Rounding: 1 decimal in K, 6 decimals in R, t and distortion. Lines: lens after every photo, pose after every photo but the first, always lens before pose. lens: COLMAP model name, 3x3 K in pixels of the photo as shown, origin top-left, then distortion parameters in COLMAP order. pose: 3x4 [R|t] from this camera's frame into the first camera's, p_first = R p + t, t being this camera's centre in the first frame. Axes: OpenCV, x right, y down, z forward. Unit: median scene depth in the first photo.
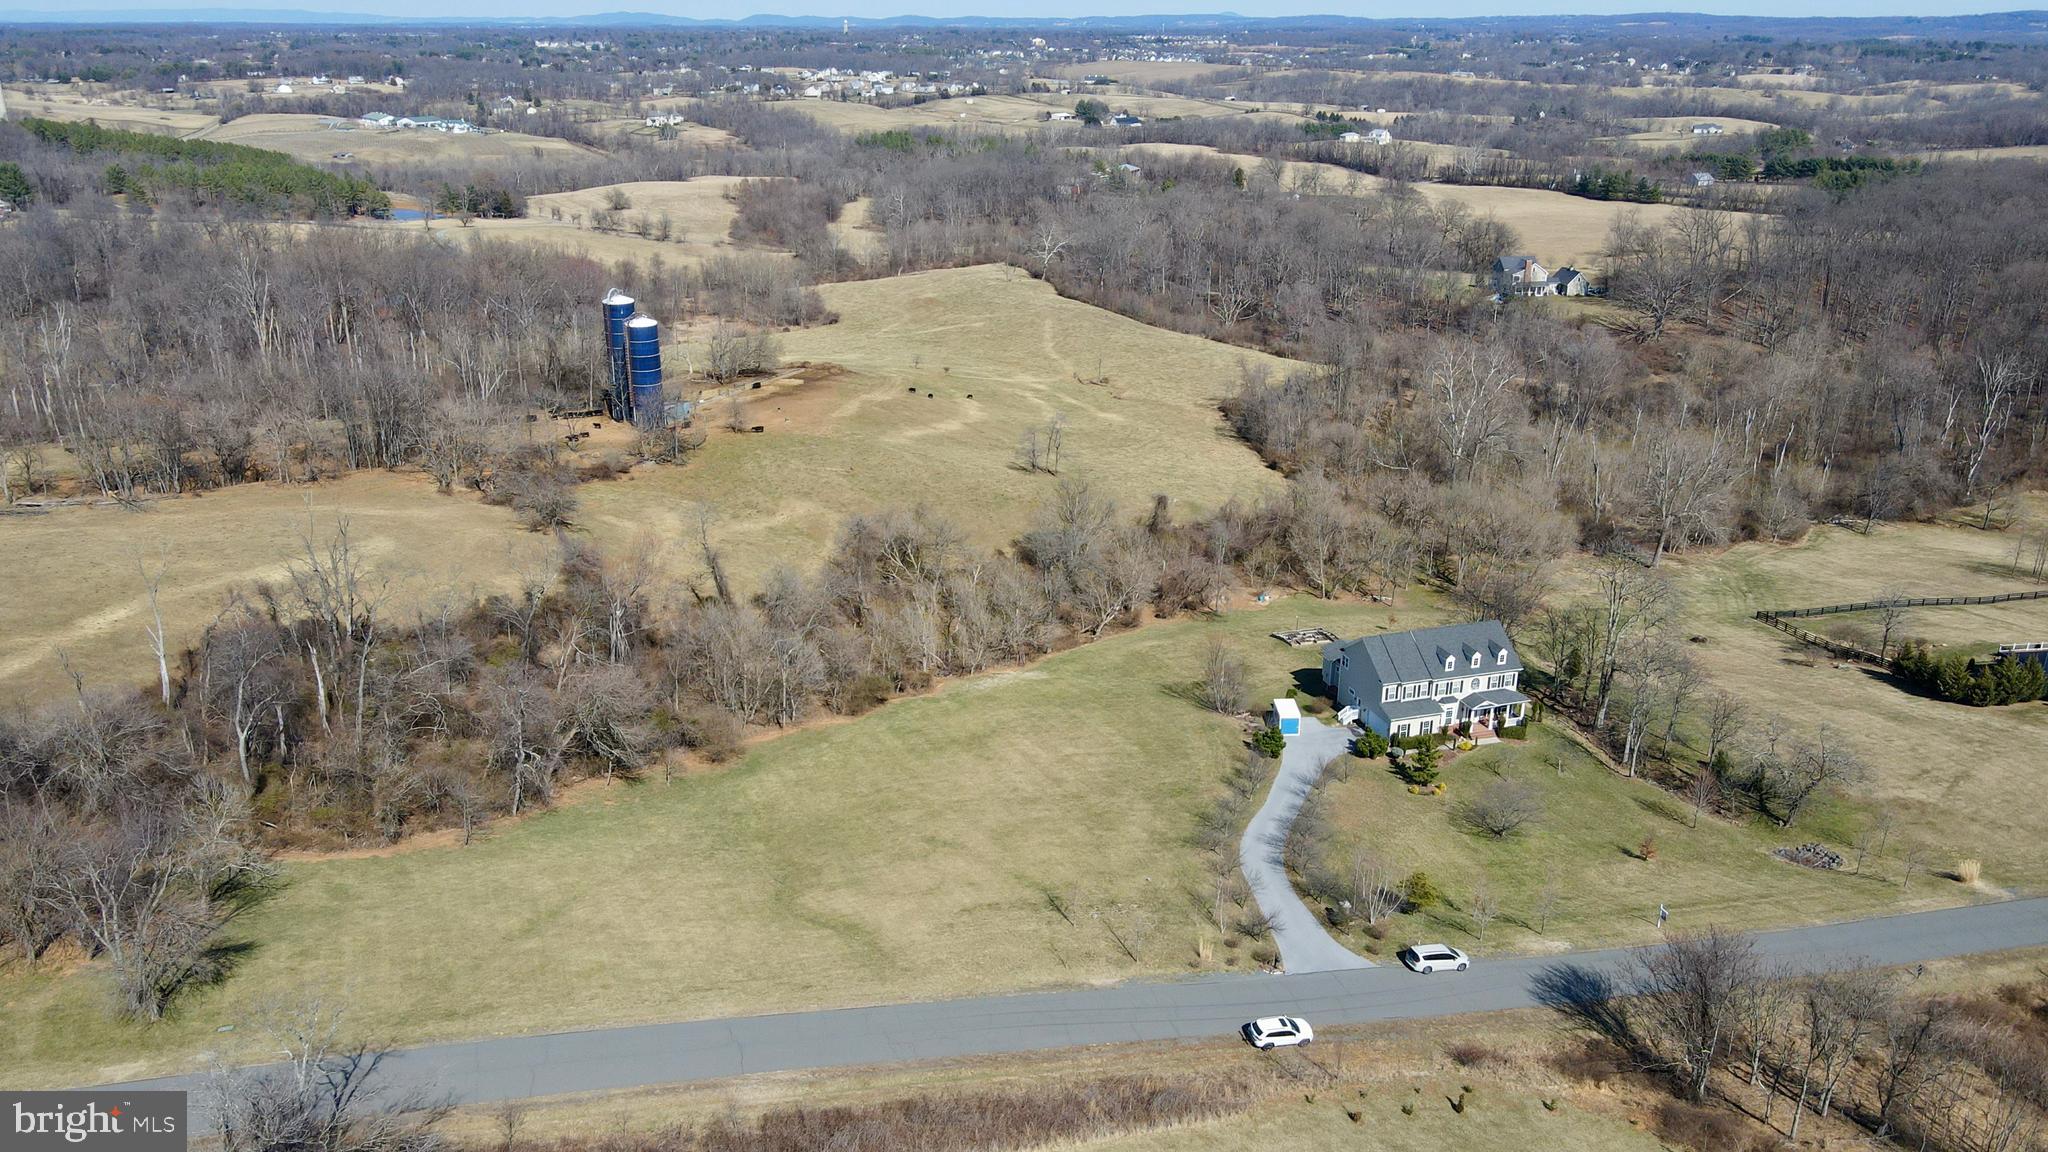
lens RADIAL K [[1519.2, 0, 1031.6], [0, 1519.2, 608.2], [0, 0, 1]] dist [-0.004905, 0.032213]
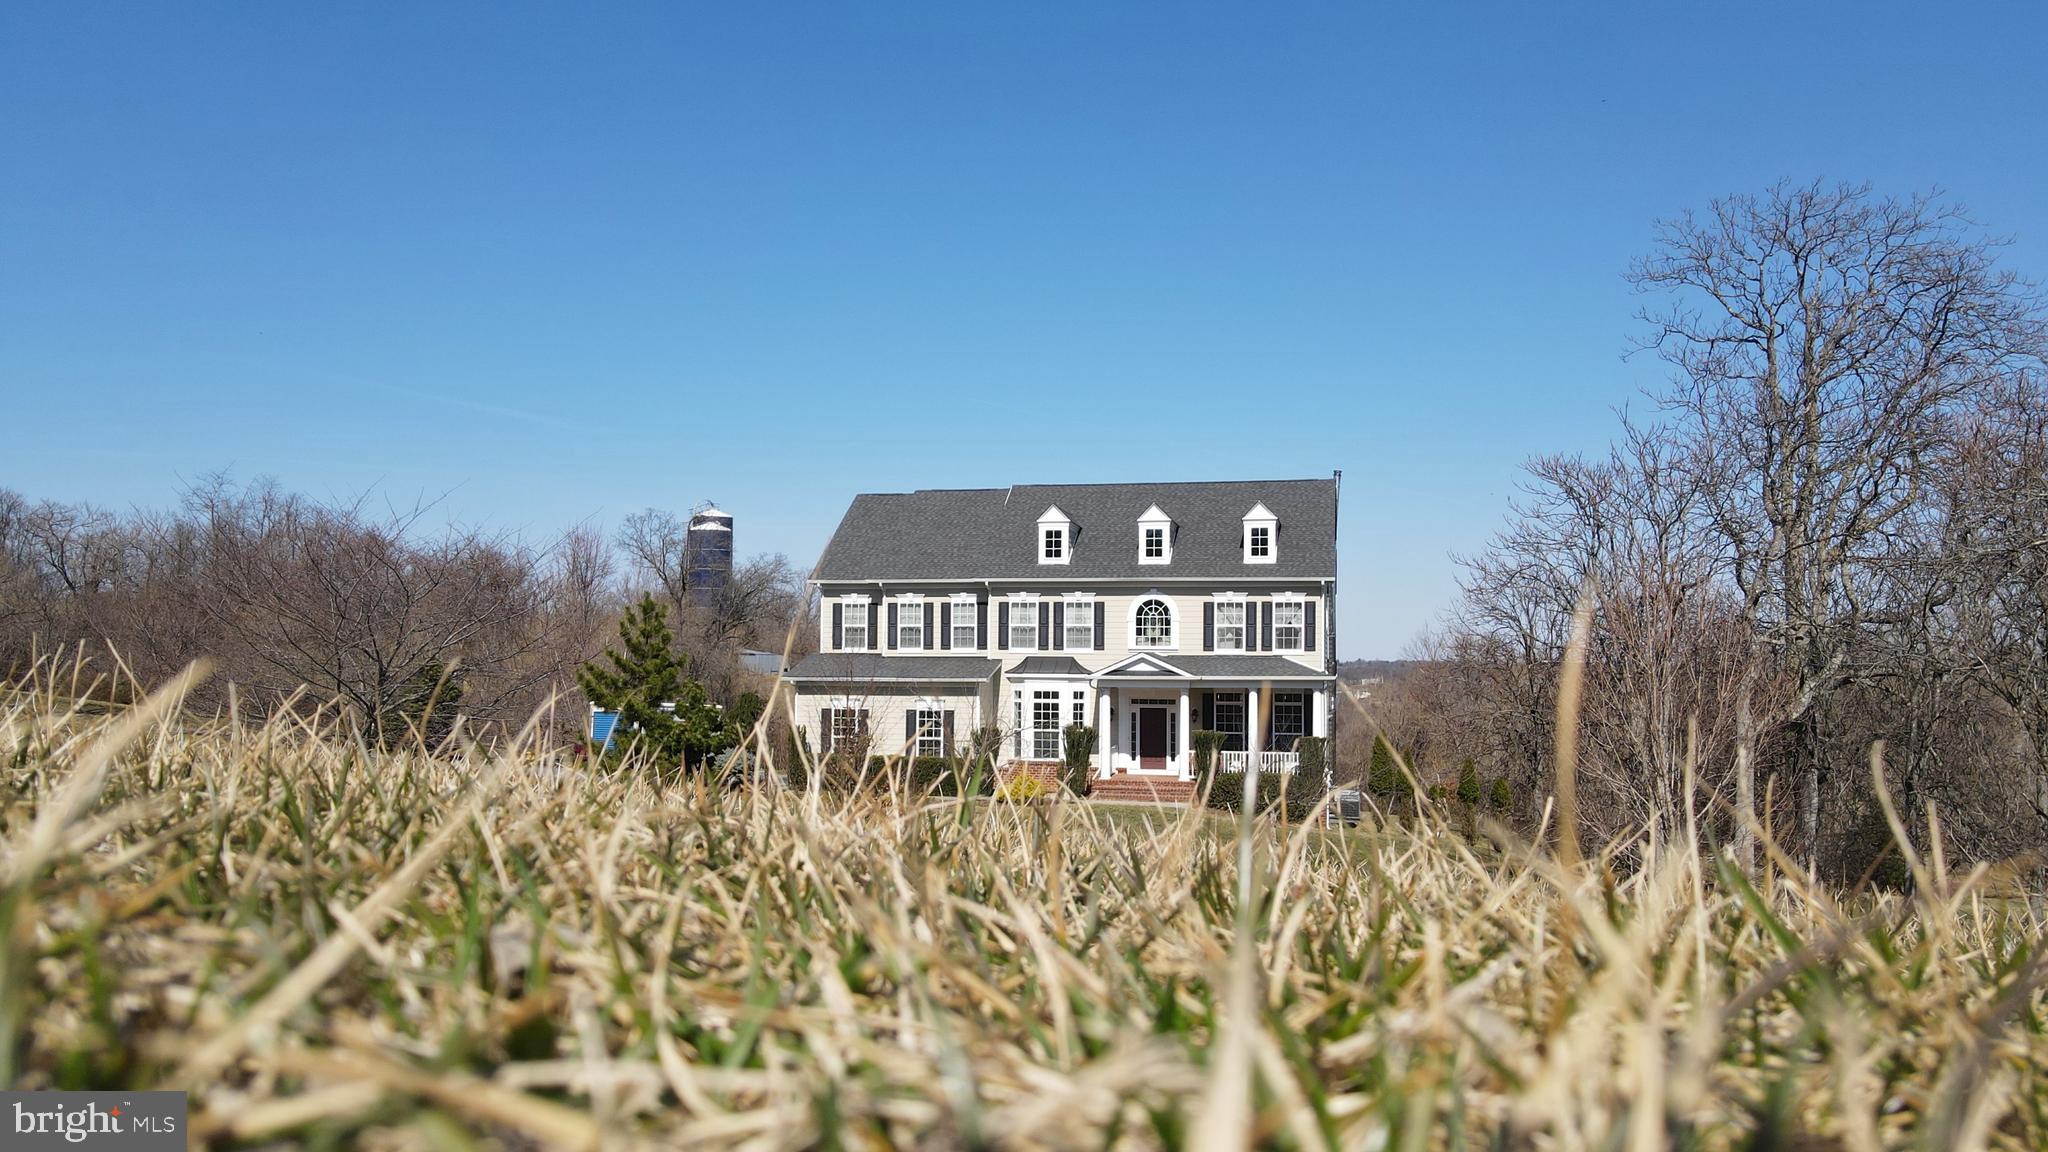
lens RADIAL K [[1519.2, 0, 1026.5], [0, 1519.2, 623.6], [0, 0, 1]] dist [-0.004905, 0.032213]
pose [[0.878650, -0.009183, -0.477379, 0.288278], [-0.178586, 0.920926, -0.346415, 0.108295], [0.442811, 0.389630, 0.807531, 0.536854]]
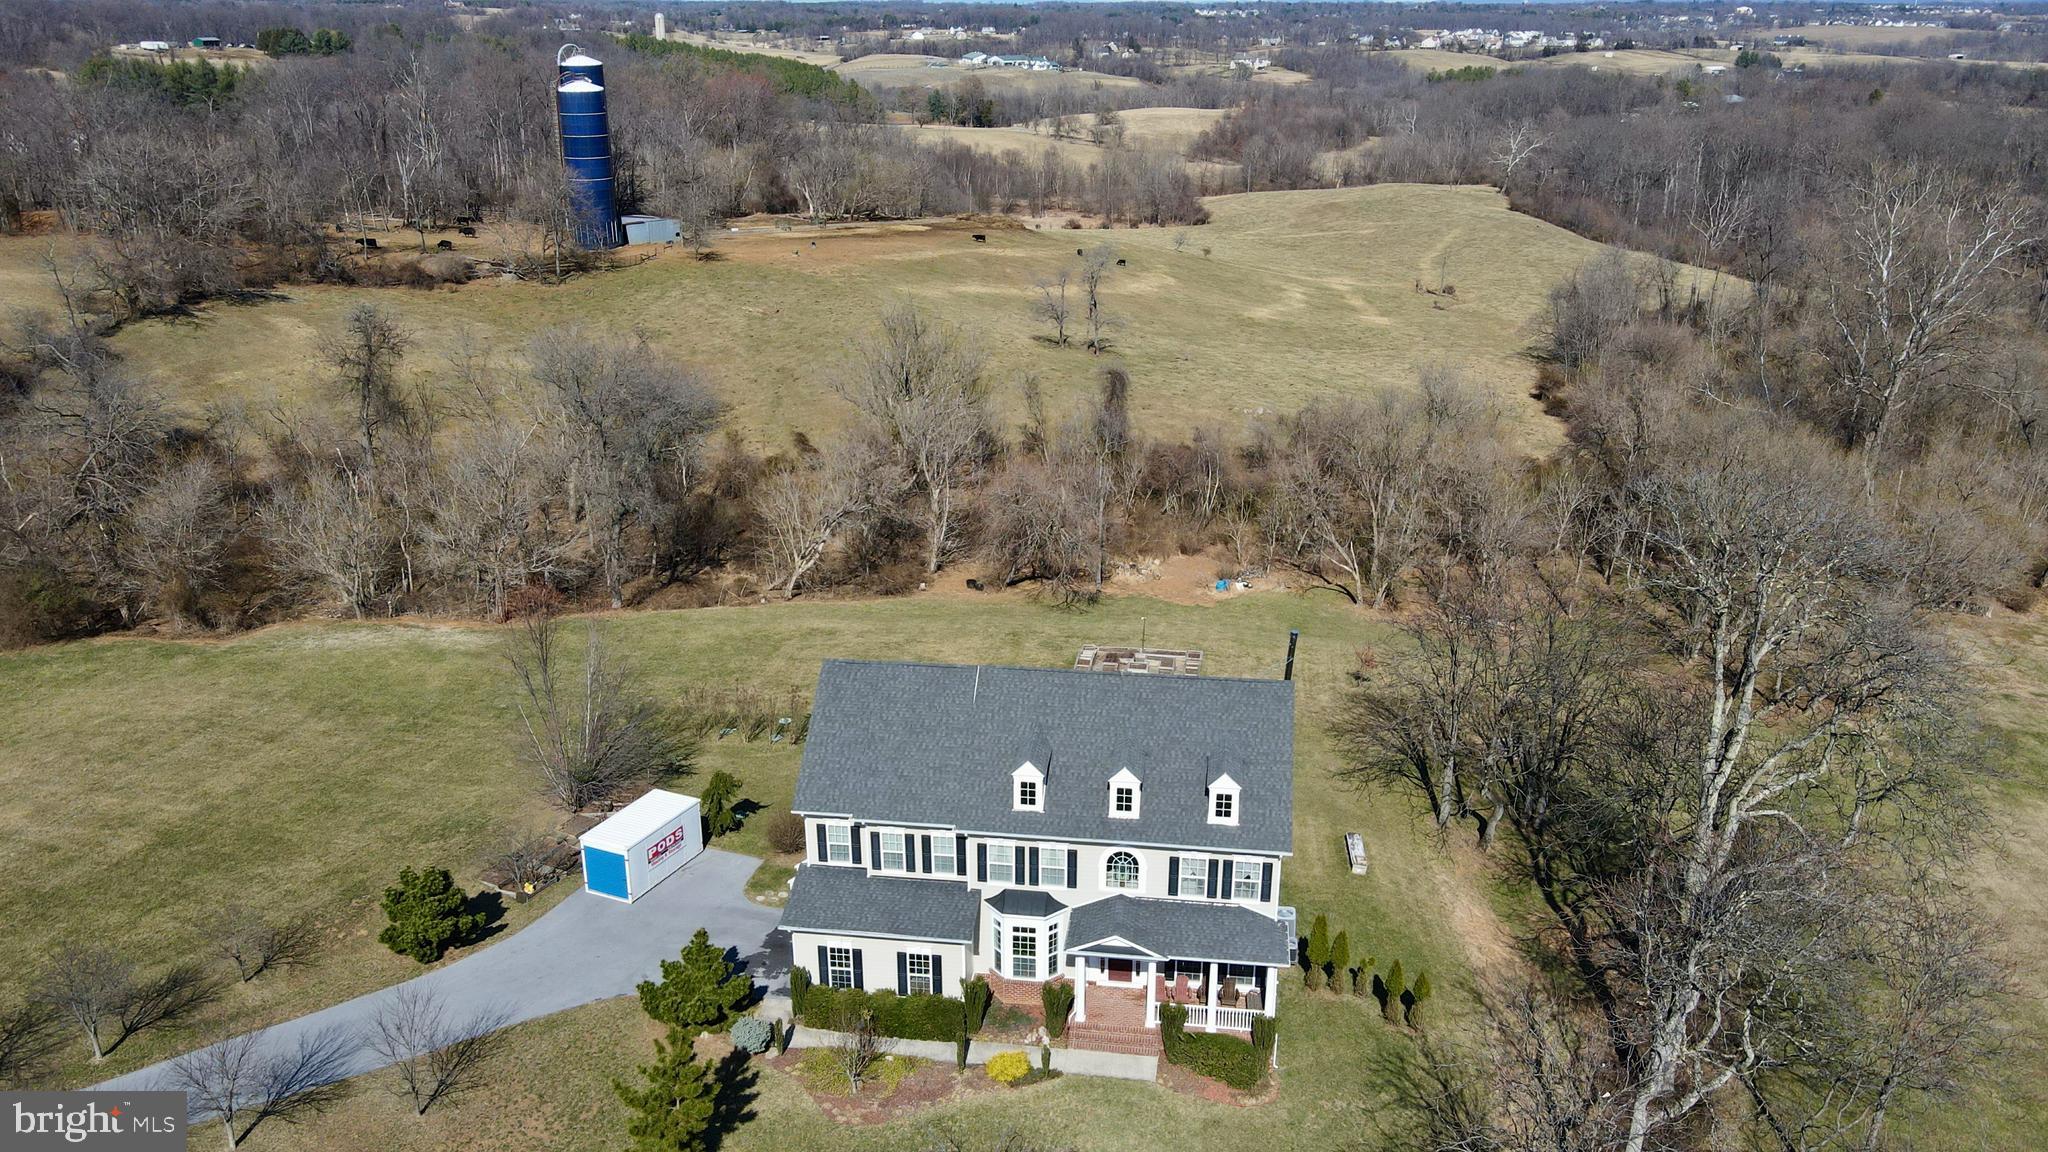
lens RADIAL K [[1519.2, 0, 1025.6], [0, 1519.2, 599.2], [0, 0, 1]] dist [-0.004905, 0.032213]
pose [[0.911431, 0.148202, -0.383836, 0.271887], [-0.147114, 0.988590, 0.032374, -0.008051], [0.384254, 0.026961, 0.922834, 0.499957]]
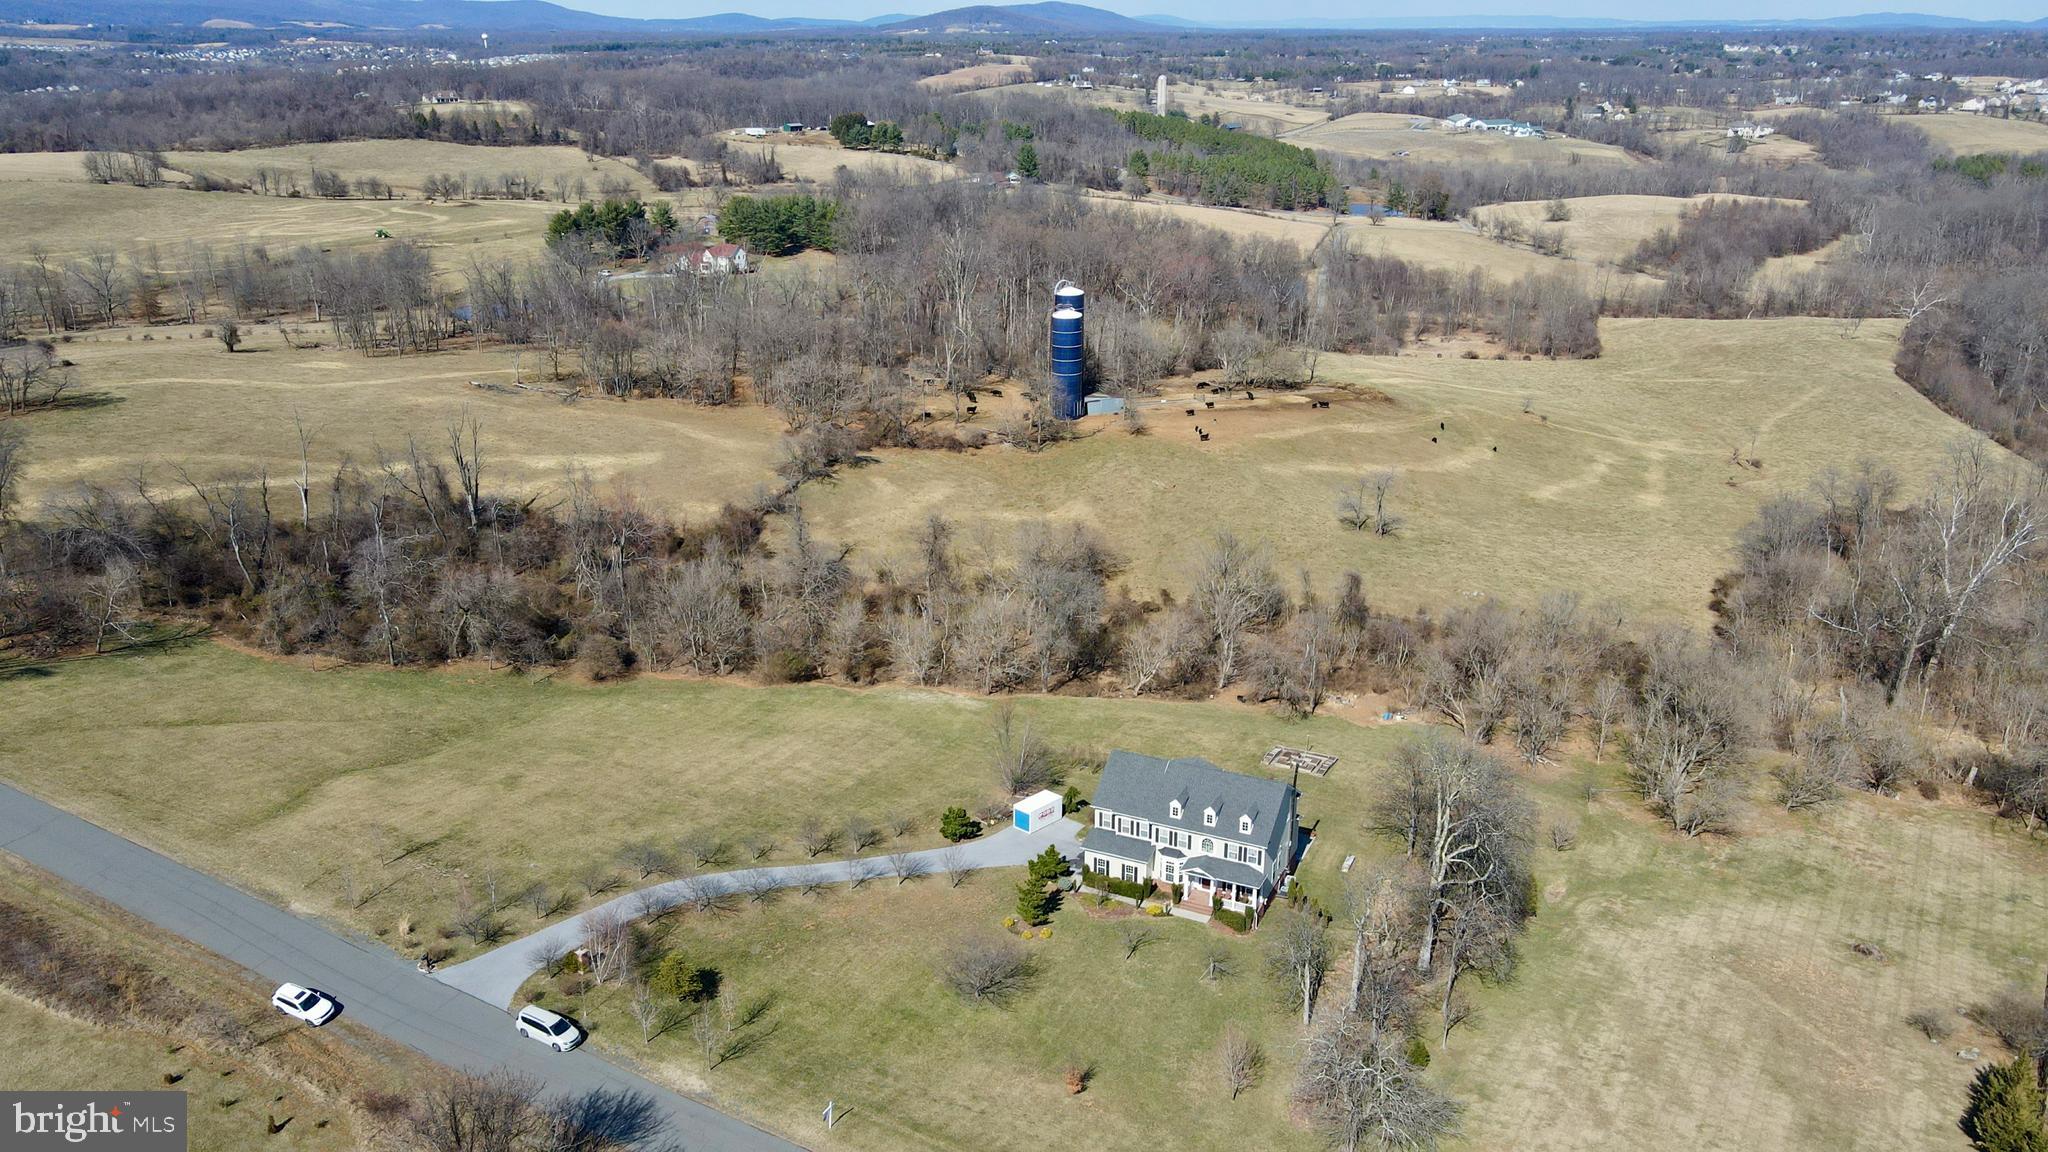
lens RADIAL K [[1519.2, 0, 1033.4], [0, 1519.2, 616.1], [0, 0, 1]] dist [-0.004905, 0.032213]
pose [[0.745115, 0.240788, -0.621953, 0.494620], [-0.239414, 0.966964, 0.087535, -0.083299], [0.622483, 0.083681, 0.778147, 0.210996]]
